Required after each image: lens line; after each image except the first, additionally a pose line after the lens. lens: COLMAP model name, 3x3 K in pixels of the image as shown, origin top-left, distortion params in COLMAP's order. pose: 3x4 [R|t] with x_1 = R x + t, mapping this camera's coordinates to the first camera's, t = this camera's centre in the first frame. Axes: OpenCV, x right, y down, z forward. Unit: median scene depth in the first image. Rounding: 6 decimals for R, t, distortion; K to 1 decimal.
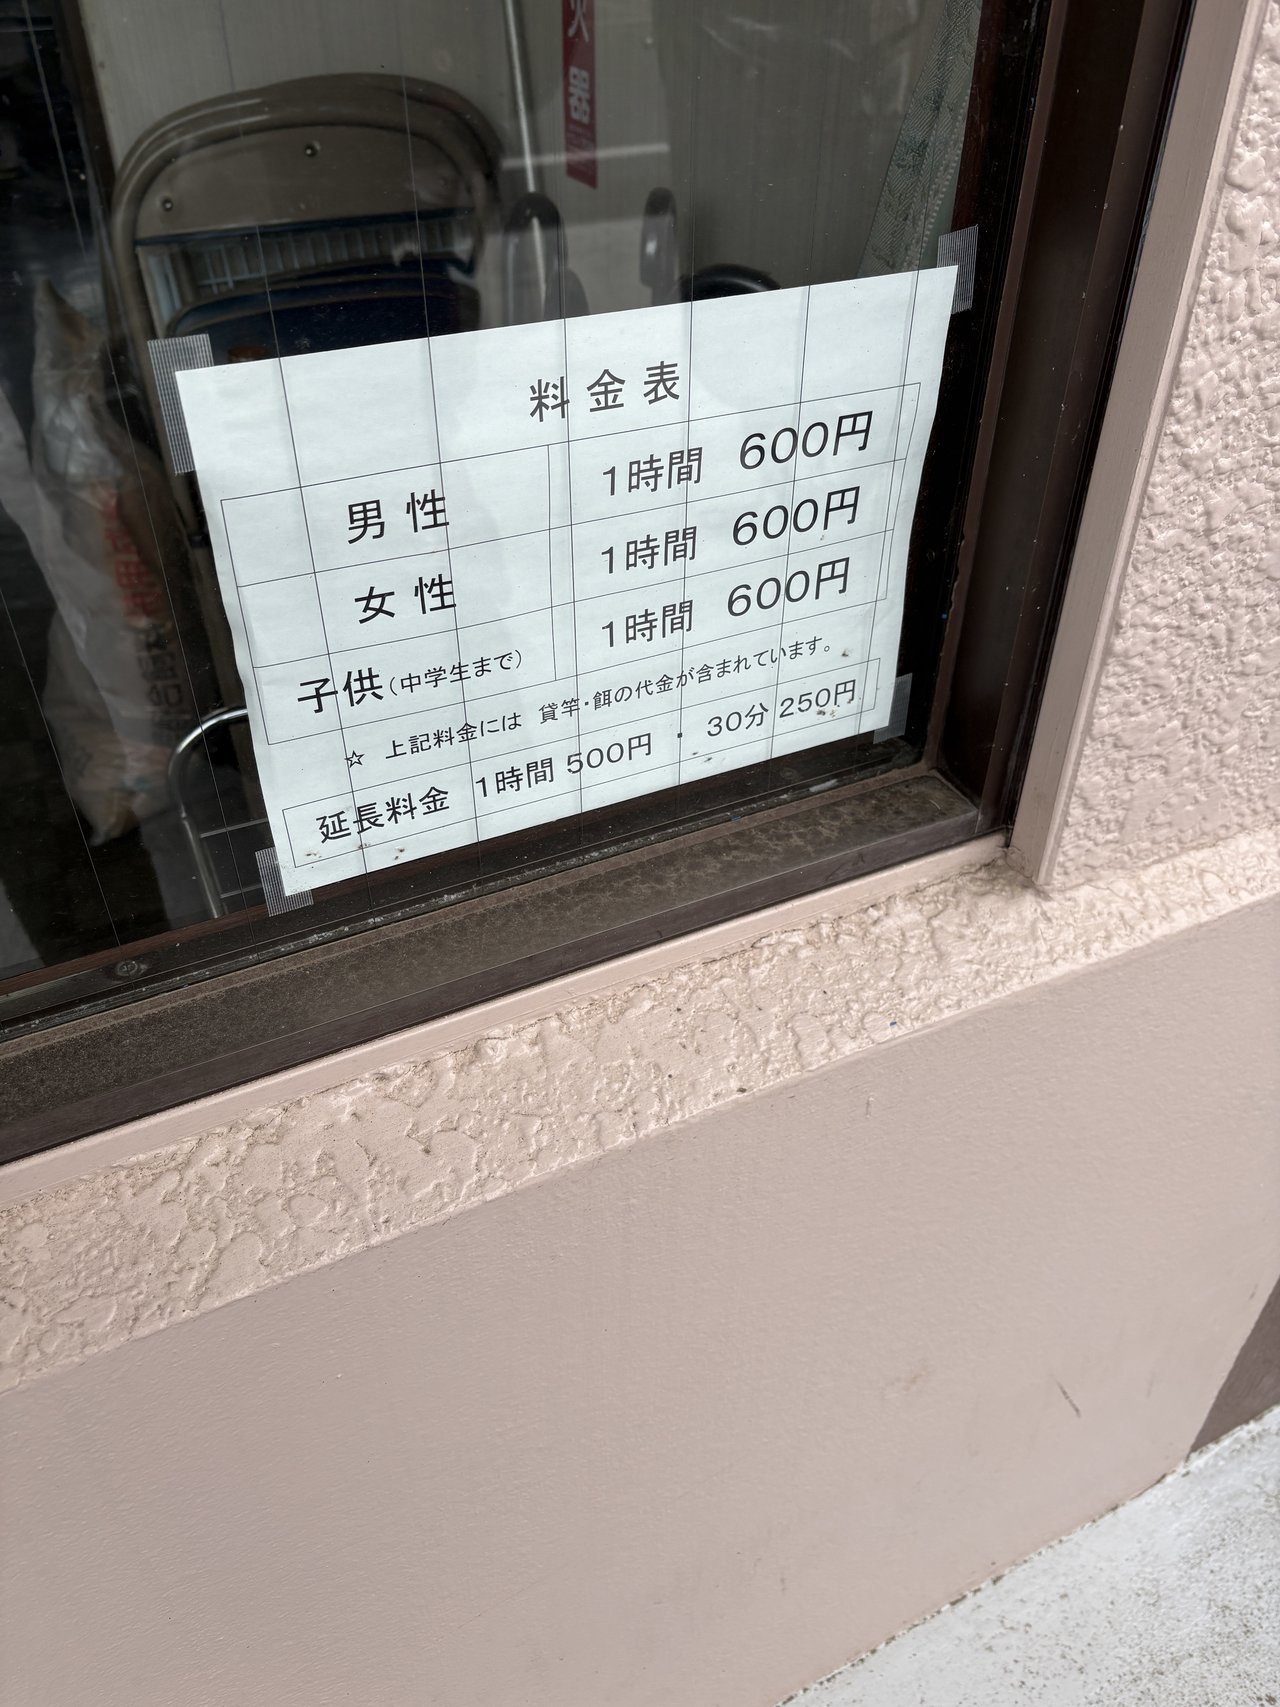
lens RADIAL K [[1293.3, 0, 640.0], [0, 1293.3, 853.5], [0, 0, 1]] dist [0.024478, -0.003974]
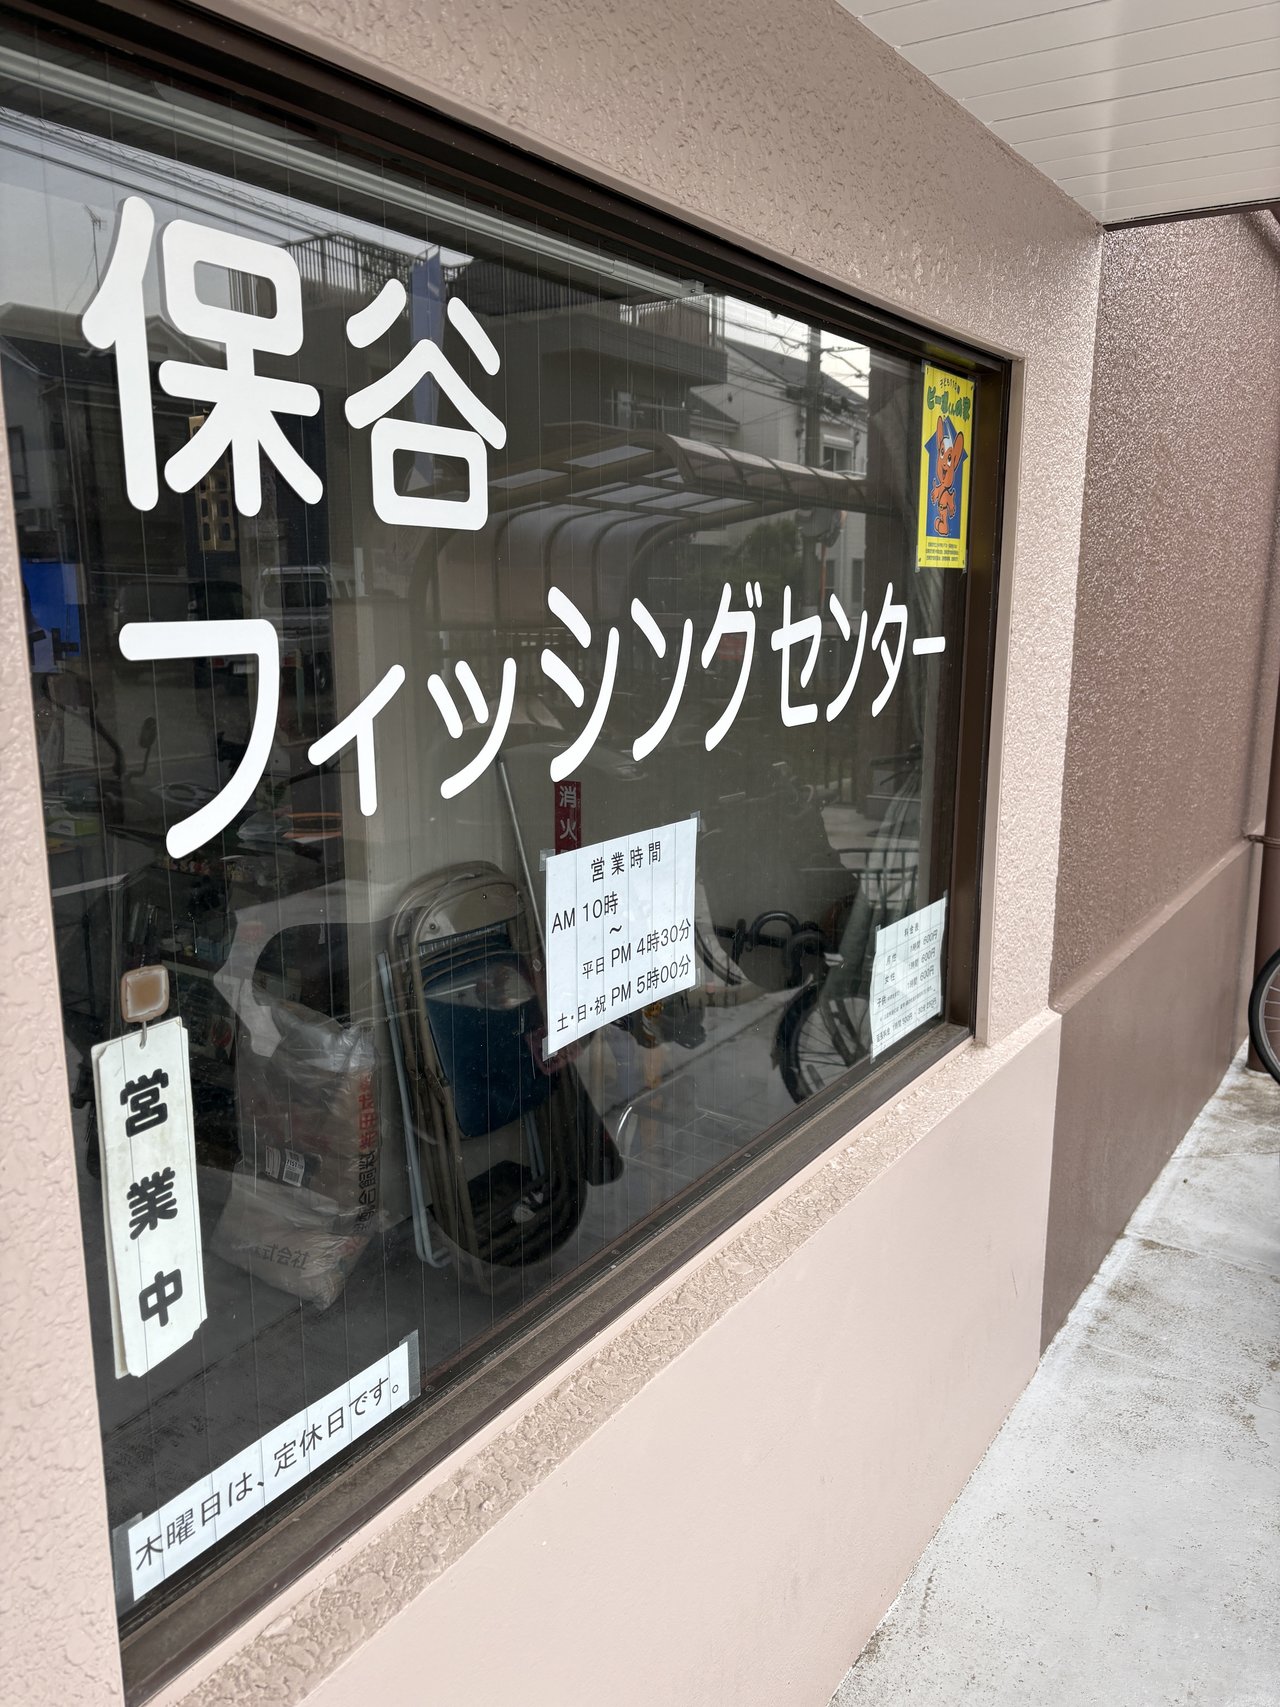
lens RADIAL K [[1315.4, 0, 640.0], [0, 1315.4, 853.5], [0, 0, 1]] dist [-0.010734, 0.081953]
pose [[0.870008, -0.096479, 0.483506, -2.721399], [0.303238, 0.877960, -0.370450, 0.743767], [-0.388758, 0.468912, 0.793088, -2.163825]]
